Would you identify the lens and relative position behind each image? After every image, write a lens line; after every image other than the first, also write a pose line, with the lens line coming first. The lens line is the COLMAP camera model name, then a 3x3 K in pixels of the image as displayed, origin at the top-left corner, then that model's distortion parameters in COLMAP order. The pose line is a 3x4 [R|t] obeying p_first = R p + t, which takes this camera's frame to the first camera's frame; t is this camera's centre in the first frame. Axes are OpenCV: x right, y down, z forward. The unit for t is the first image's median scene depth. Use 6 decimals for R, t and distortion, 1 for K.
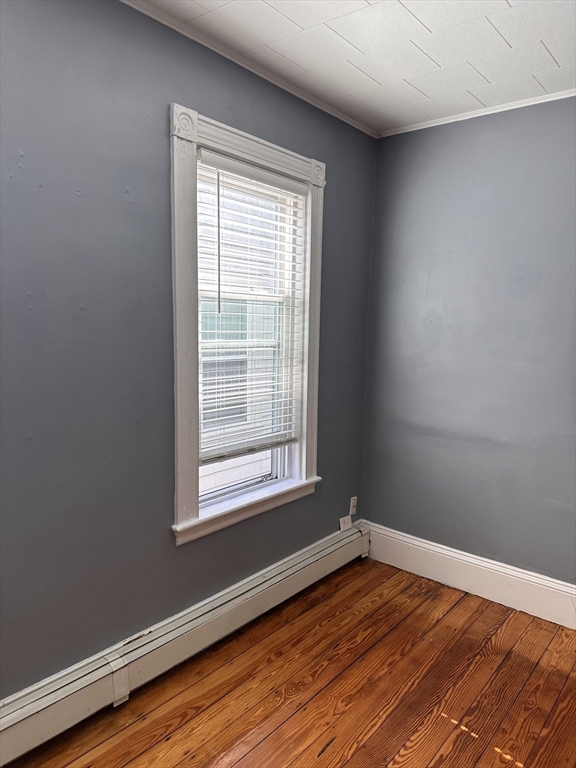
lens RADIAL K [[542.8, 0, 288.6], [0, 542.8, 383.9], [0, 0, 1]] dist [-0.002665, -0.005971]
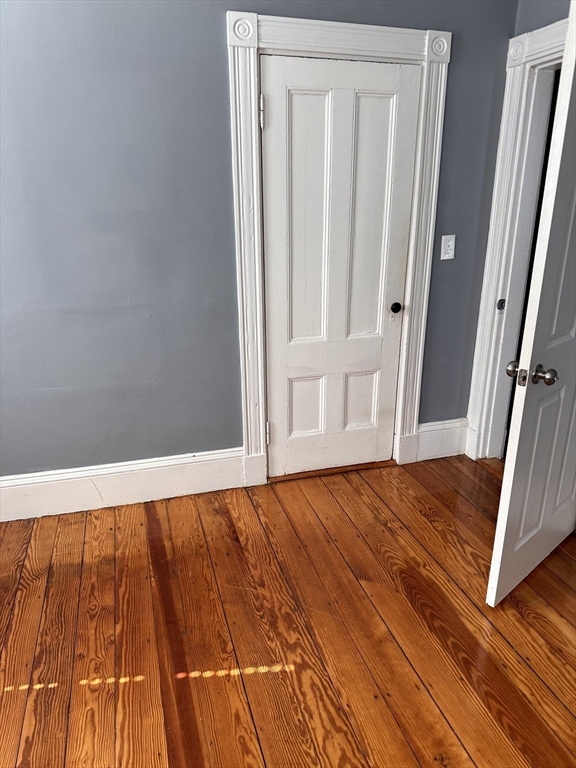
lens RADIAL K [[542.8, 0, 288.5], [0, 542.8, 384.1], [0, 0, 1]] dist [-0.002665, -0.005971]
pose [[0.549972, -0.291634, 0.782611, 0.021665], [0.108092, 0.954027, 0.279551, 0.008391], [-0.828158, -0.069152, 0.556212, 0.237852]]
